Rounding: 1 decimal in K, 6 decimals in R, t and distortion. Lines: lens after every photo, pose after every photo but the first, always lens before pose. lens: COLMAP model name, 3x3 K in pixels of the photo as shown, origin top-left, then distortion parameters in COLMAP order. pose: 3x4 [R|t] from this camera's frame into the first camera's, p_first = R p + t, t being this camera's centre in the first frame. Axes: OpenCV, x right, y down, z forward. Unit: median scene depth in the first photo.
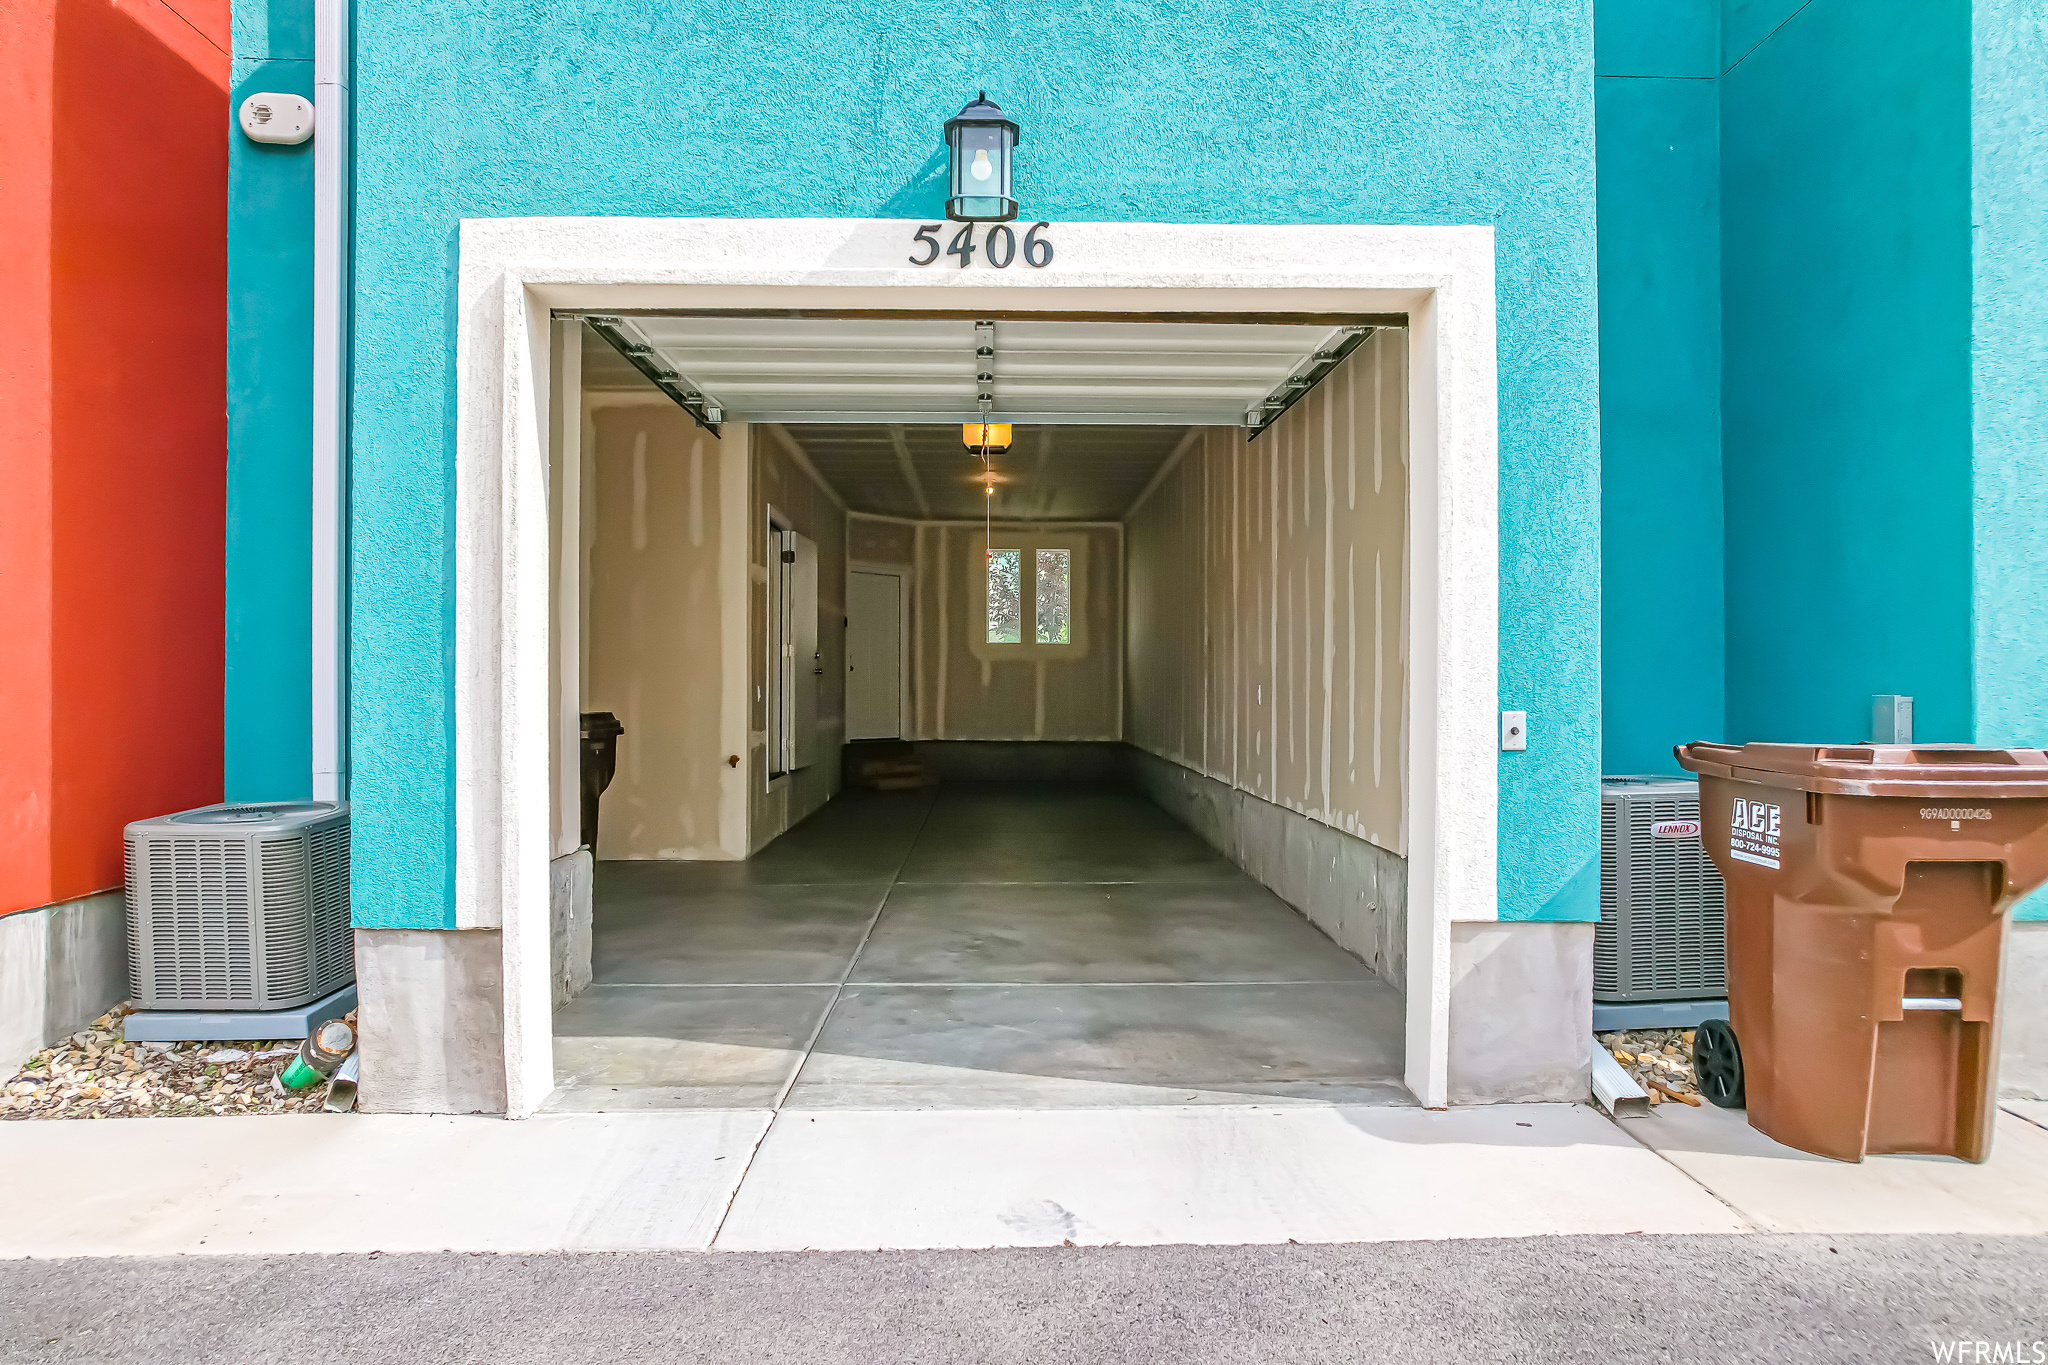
lens RADIAL K [[1306.7, 0, 1036.2], [0, 1306.7, 693.5], [0, 0, 1]] dist [-0.070582, 0.062228]
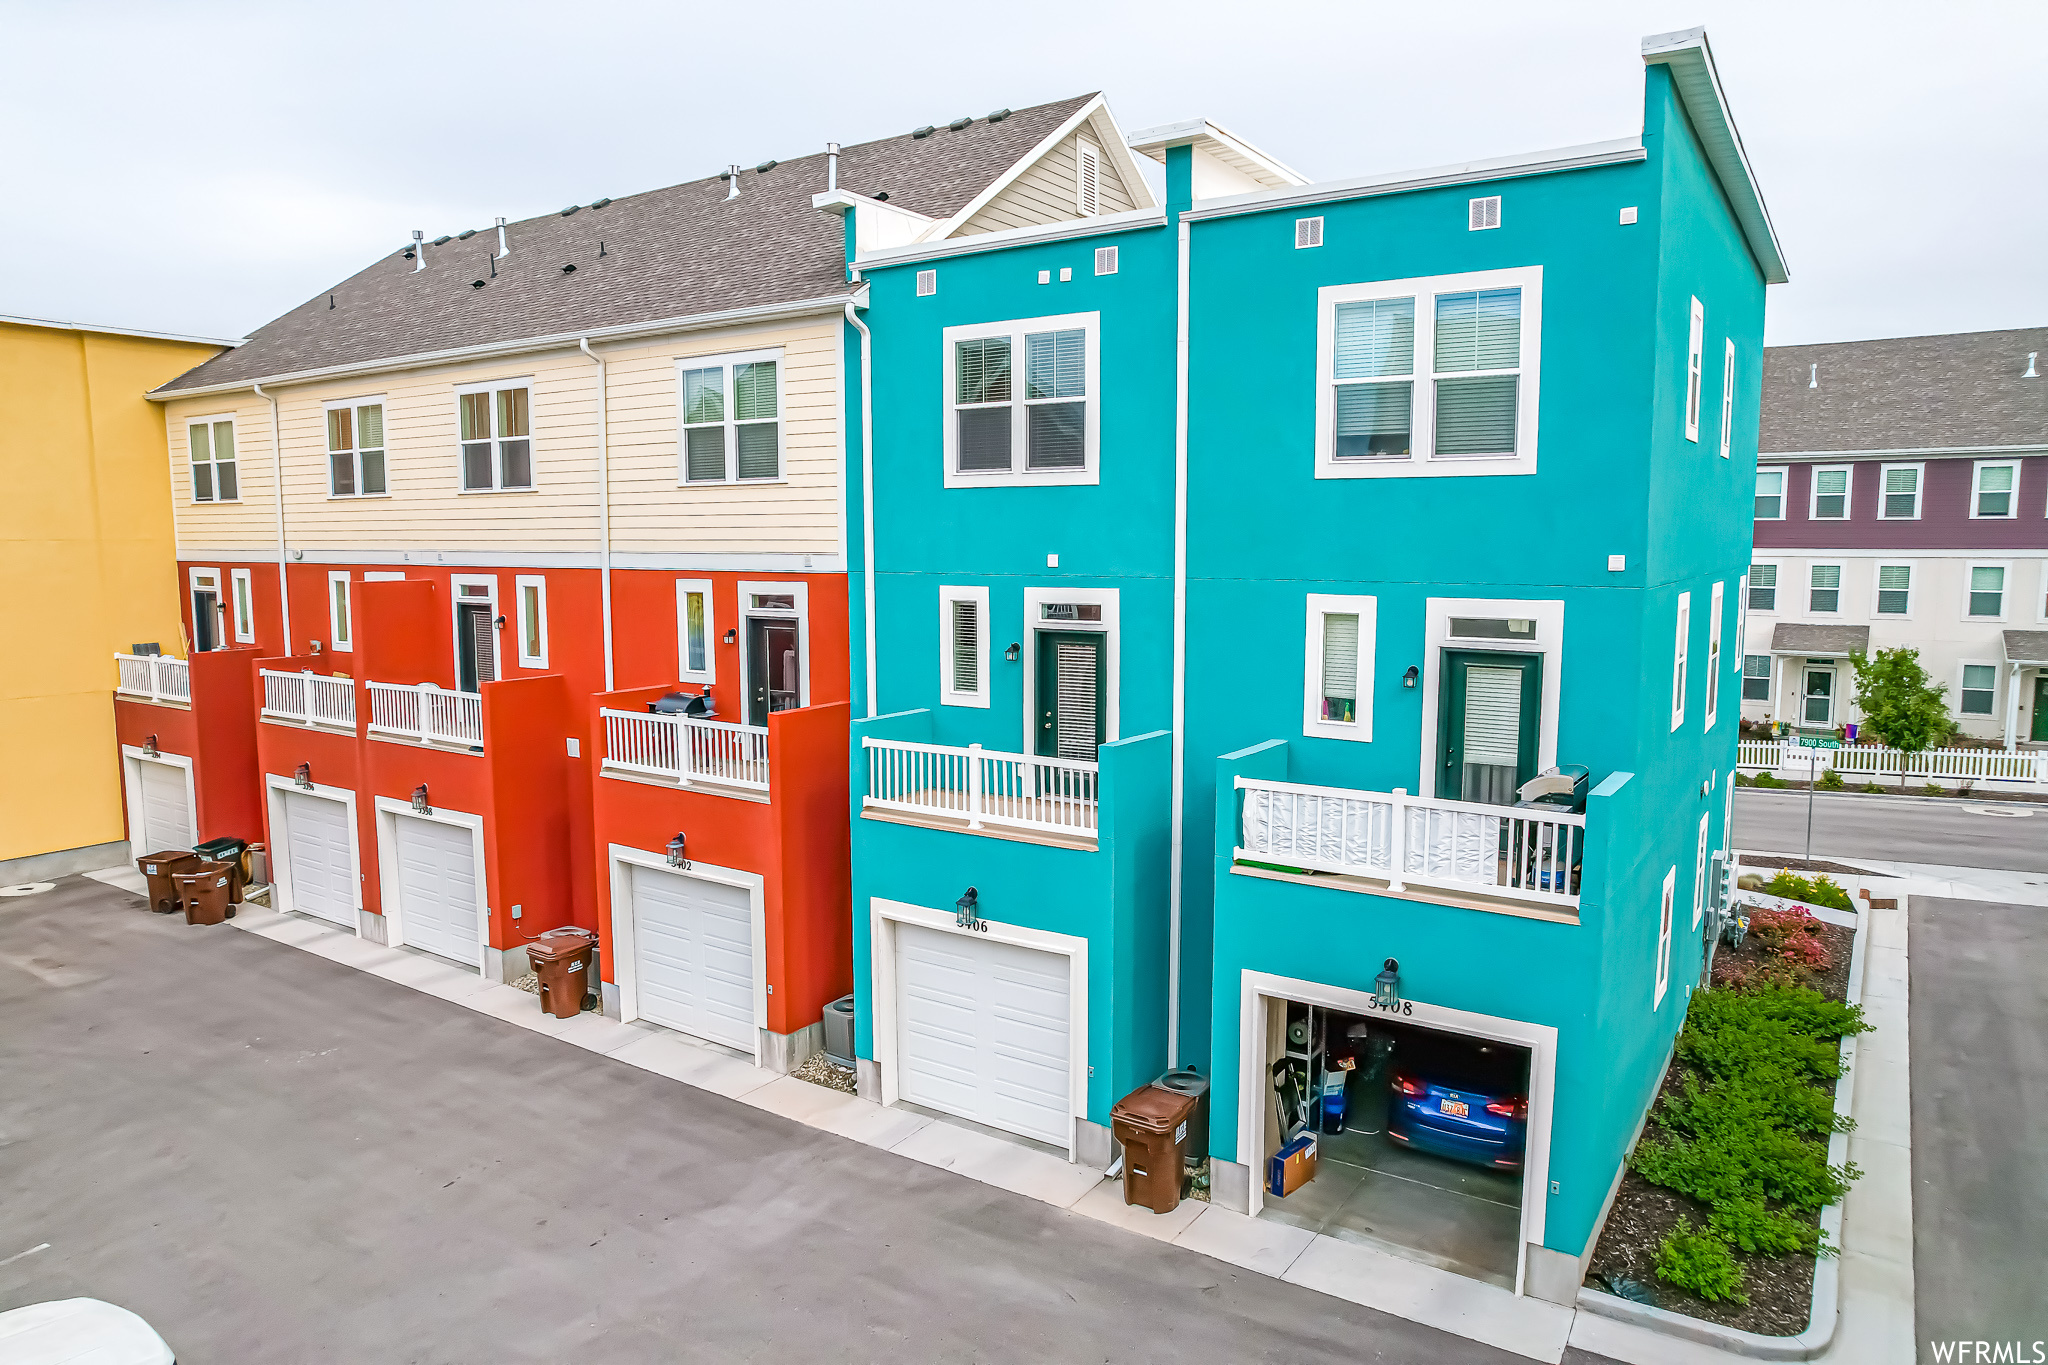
lens RADIAL K [[1306.7, 0, 1032.7], [0, 1306.7, 679.5], [0, 0, 1]] dist [-0.070582, 0.062228]
pose [[0.818908, 0.062164, -0.570548, 2.285592], [0.000696, 0.994008, 0.109301, -1.493770], [0.573924, -0.089905, 0.813958, -2.015782]]
